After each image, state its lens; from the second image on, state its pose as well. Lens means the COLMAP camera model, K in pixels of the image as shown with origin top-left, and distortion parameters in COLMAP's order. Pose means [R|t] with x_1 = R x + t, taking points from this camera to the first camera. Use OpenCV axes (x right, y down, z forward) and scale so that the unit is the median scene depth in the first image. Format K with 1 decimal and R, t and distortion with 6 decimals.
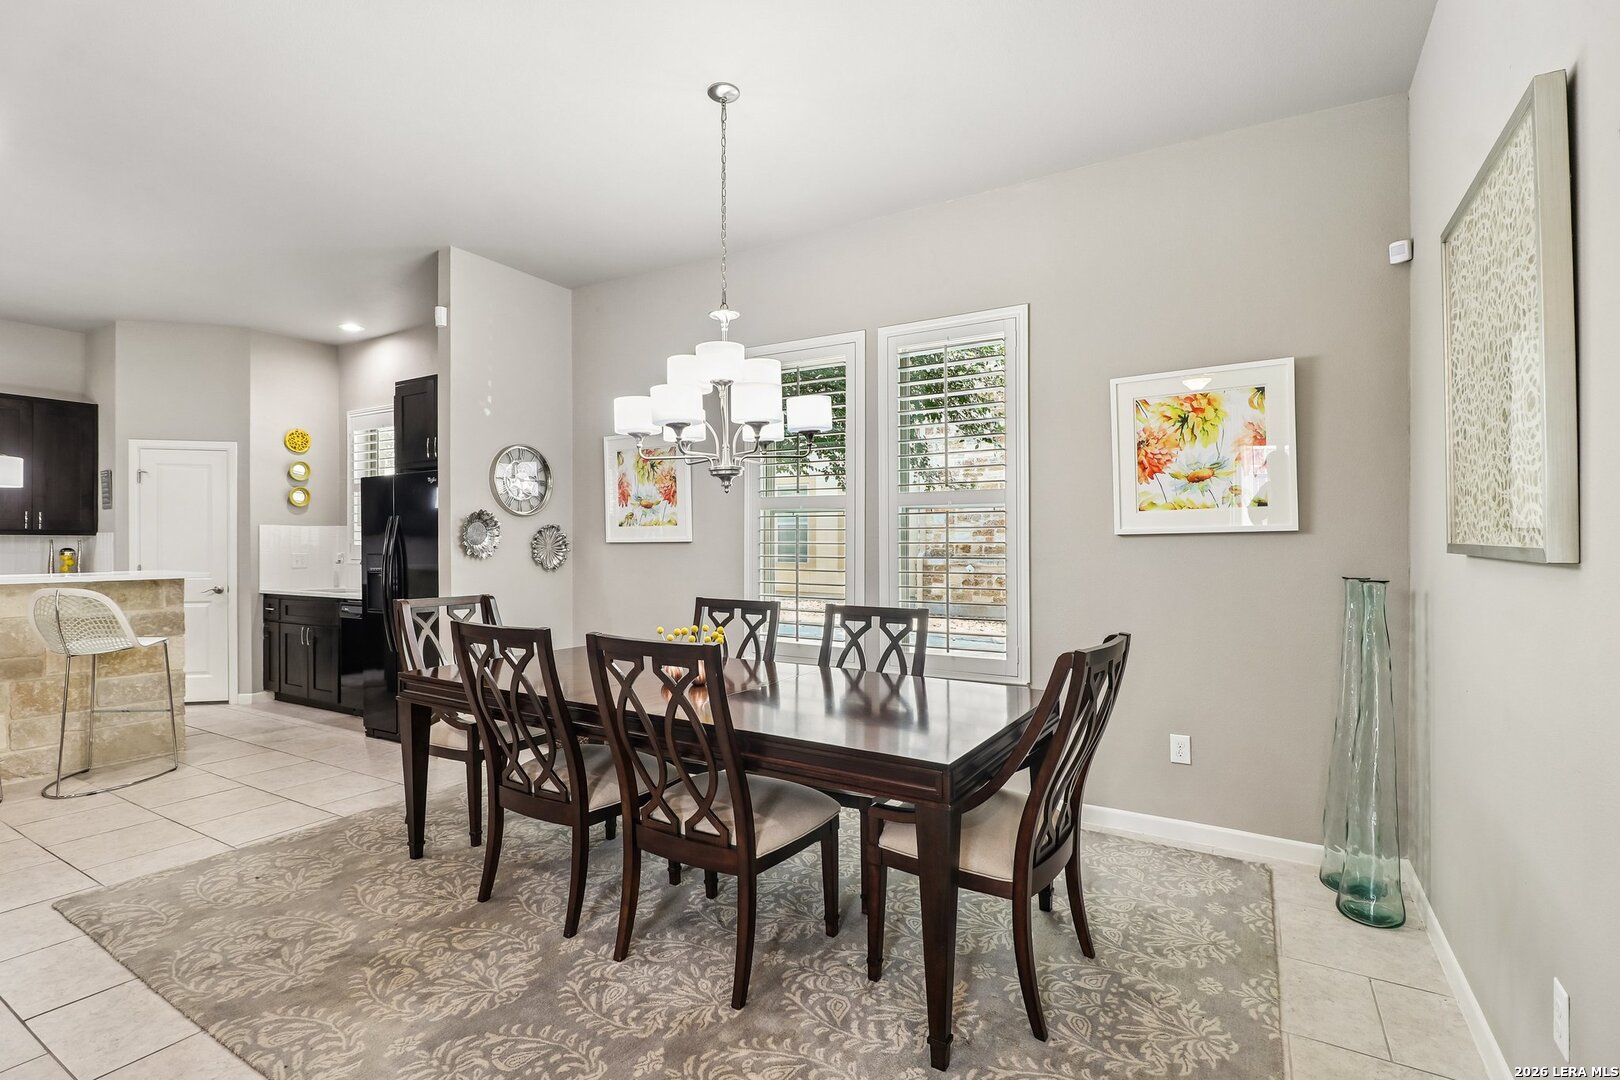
lens RADIAL K [[756.9, 0, 792.8], [0, 756.9, 538.7], [0, 0, 1]] dist [0.017676, 0.002723]
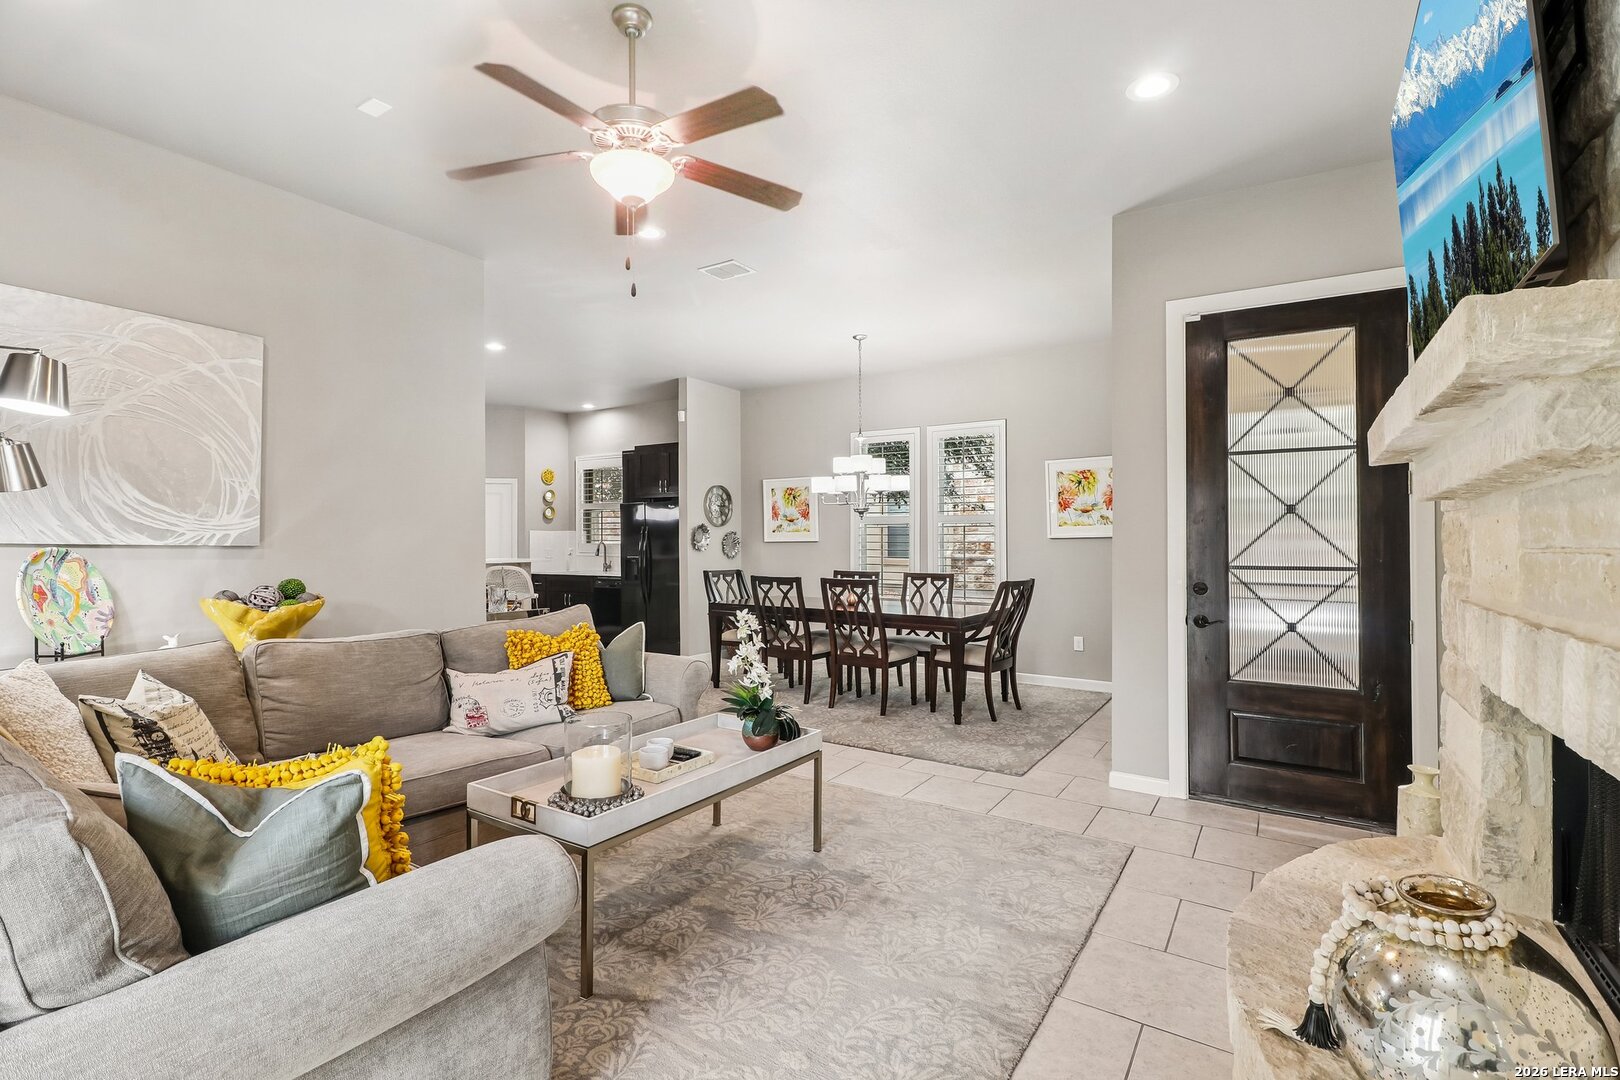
lens RADIAL K [[756.9, 0, 804.6], [0, 756.9, 530.3], [0, 0, 1]] dist [0.017676, 0.002723]
pose [[0.999809, -0.000415, -0.019545, -0.185514], [0.000252, 0.999965, -0.008339, -0.010071], [0.019548, 0.008333, 0.999774, -1.056156]]
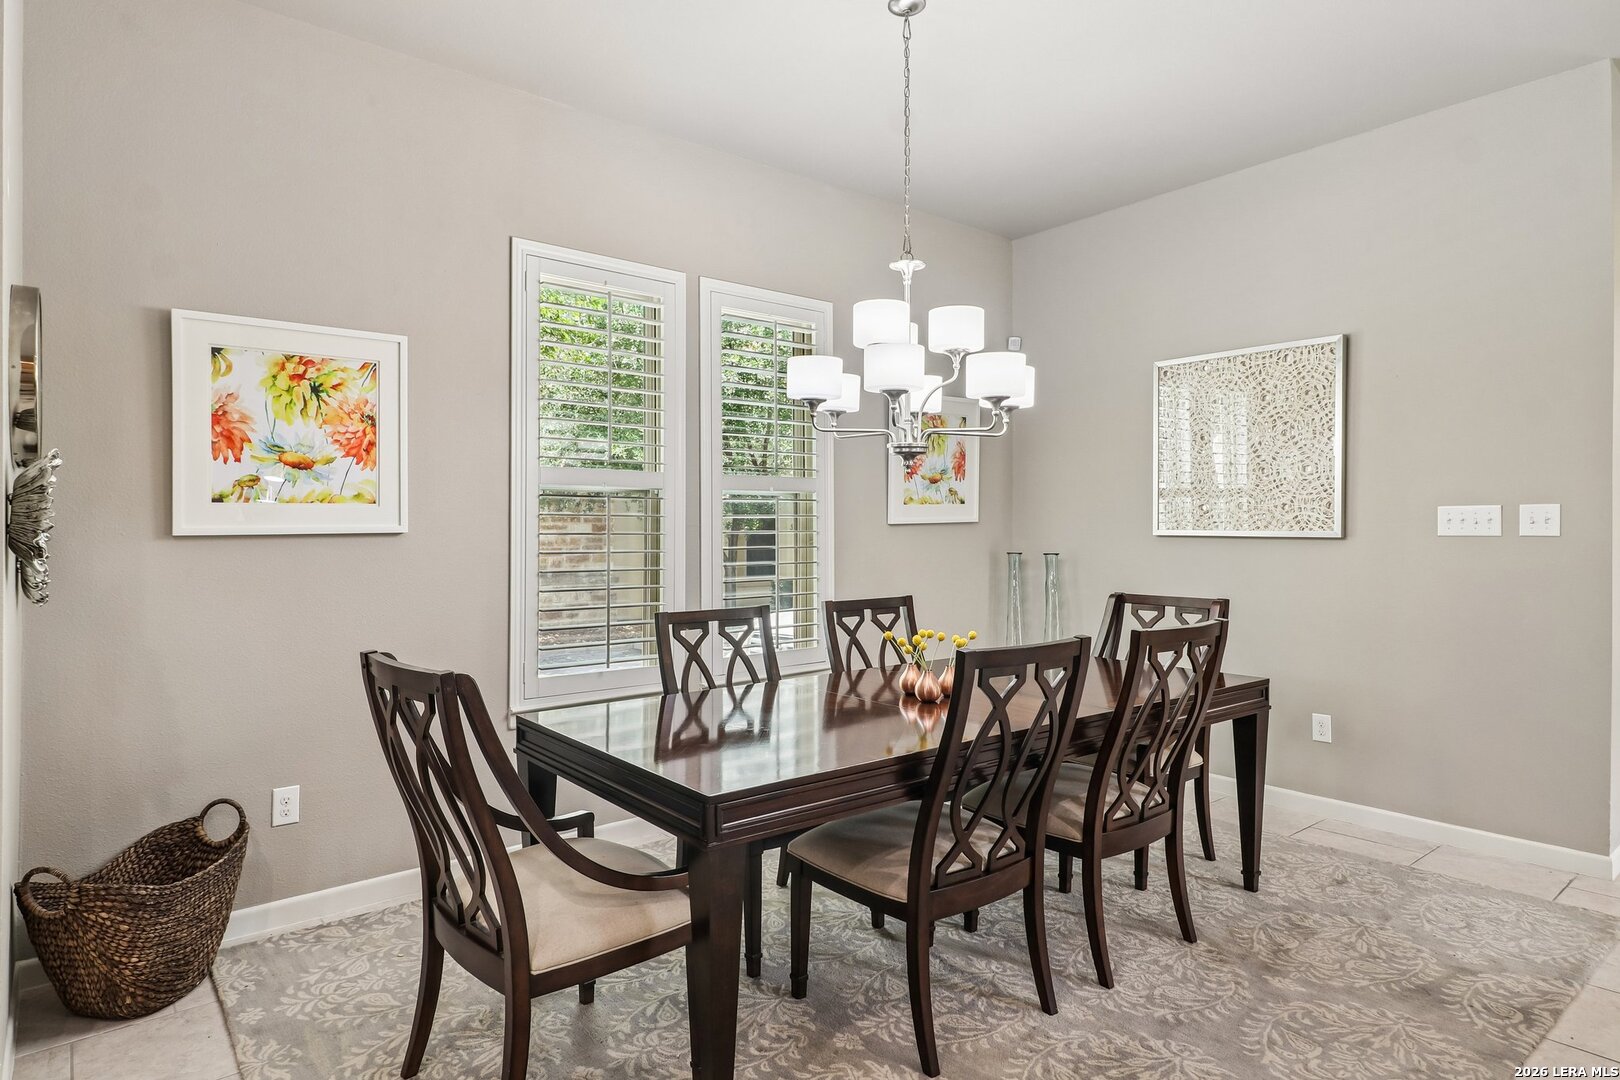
lens RADIAL K [[888.4, 0, 802.1], [0, 888.4, 535.1], [0, 0, 1]] dist [-0.027396, 0.000362]
pose [[0.360346, -0.003008, 0.932814, -0.926150], [0.004630, 0.999988, 0.001436, 0.008749], [-0.932807, 0.003801, 0.360356, 0.671579]]
